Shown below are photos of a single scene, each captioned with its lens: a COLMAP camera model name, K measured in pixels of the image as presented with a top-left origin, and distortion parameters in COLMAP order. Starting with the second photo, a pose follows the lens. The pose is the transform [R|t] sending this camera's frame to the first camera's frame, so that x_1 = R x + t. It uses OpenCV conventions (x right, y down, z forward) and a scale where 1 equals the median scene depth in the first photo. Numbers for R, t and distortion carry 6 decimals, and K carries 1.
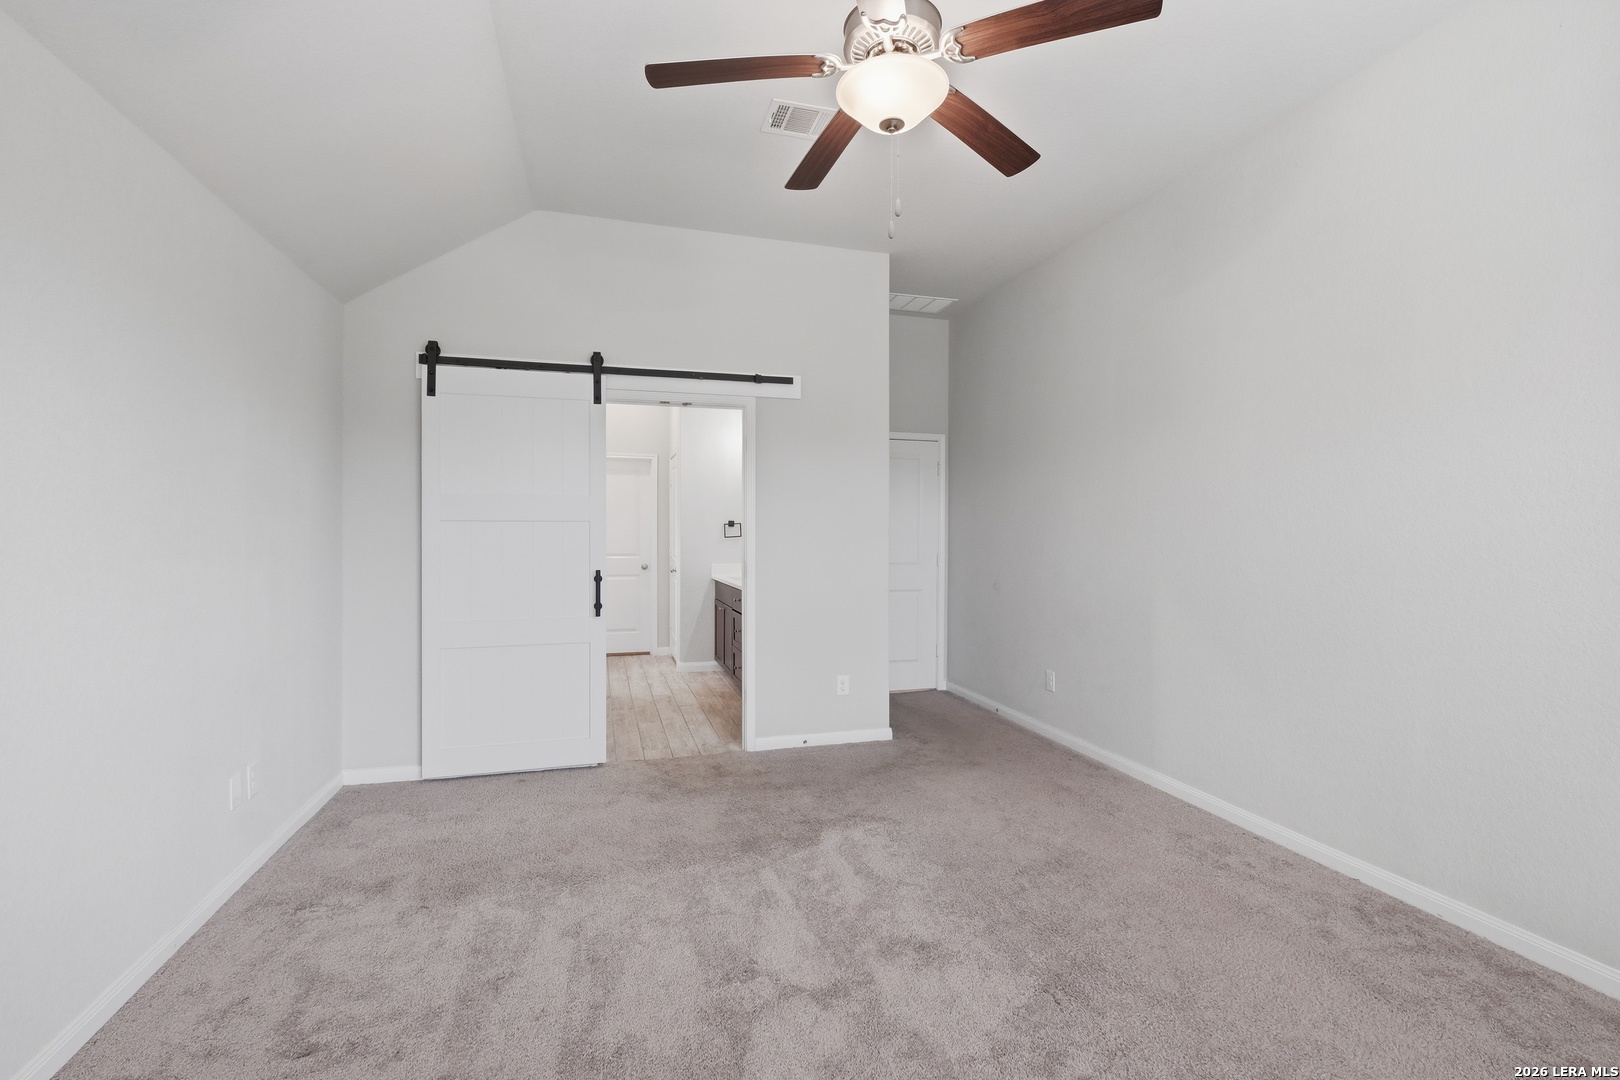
lens RADIAL K [[710.4, 0, 811.8], [0, 710.4, 532.6], [0, 0, 1]] dist [-0.002767, -0.000333]
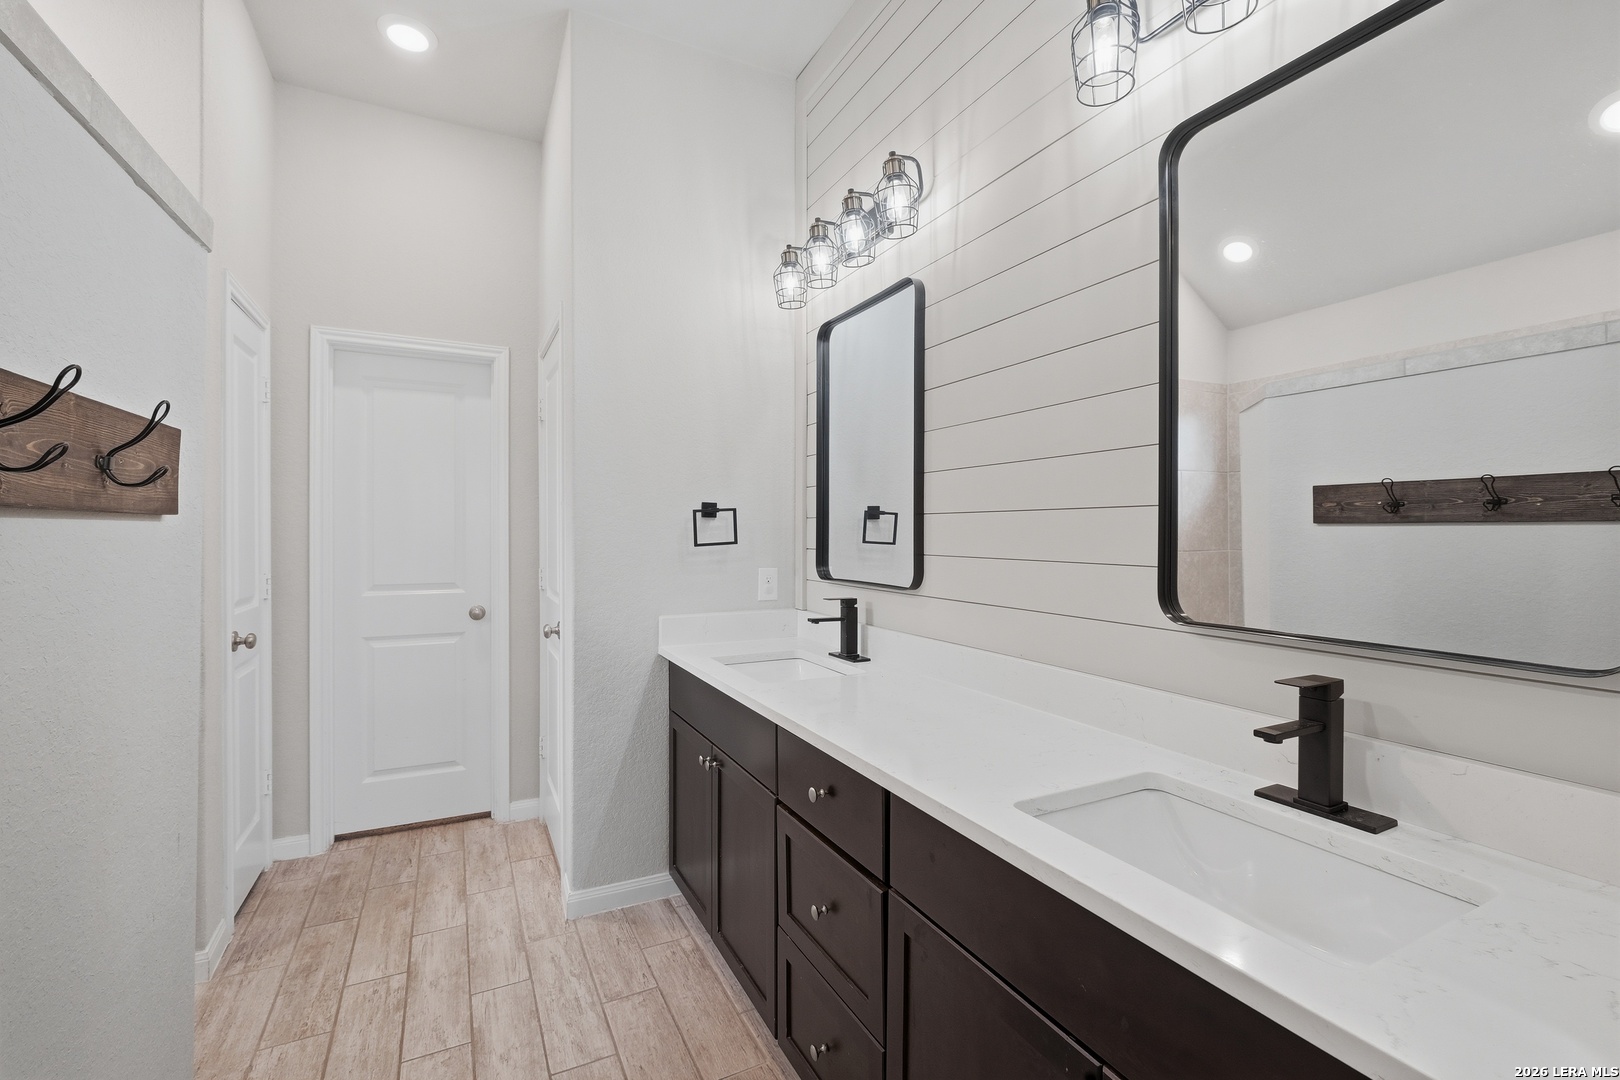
lens RADIAL K [[725.7, 0, 810.4], [0, 725.7, 533.3], [0, 0, 1]] dist [-0.002009, -0.000396]
pose [[0.985174, -0.000232, 0.171559, -0.118990], [-0.000027, 0.999999, 0.001509, -0.000486], [-0.171559, -0.001491, 0.985173, 0.565241]]
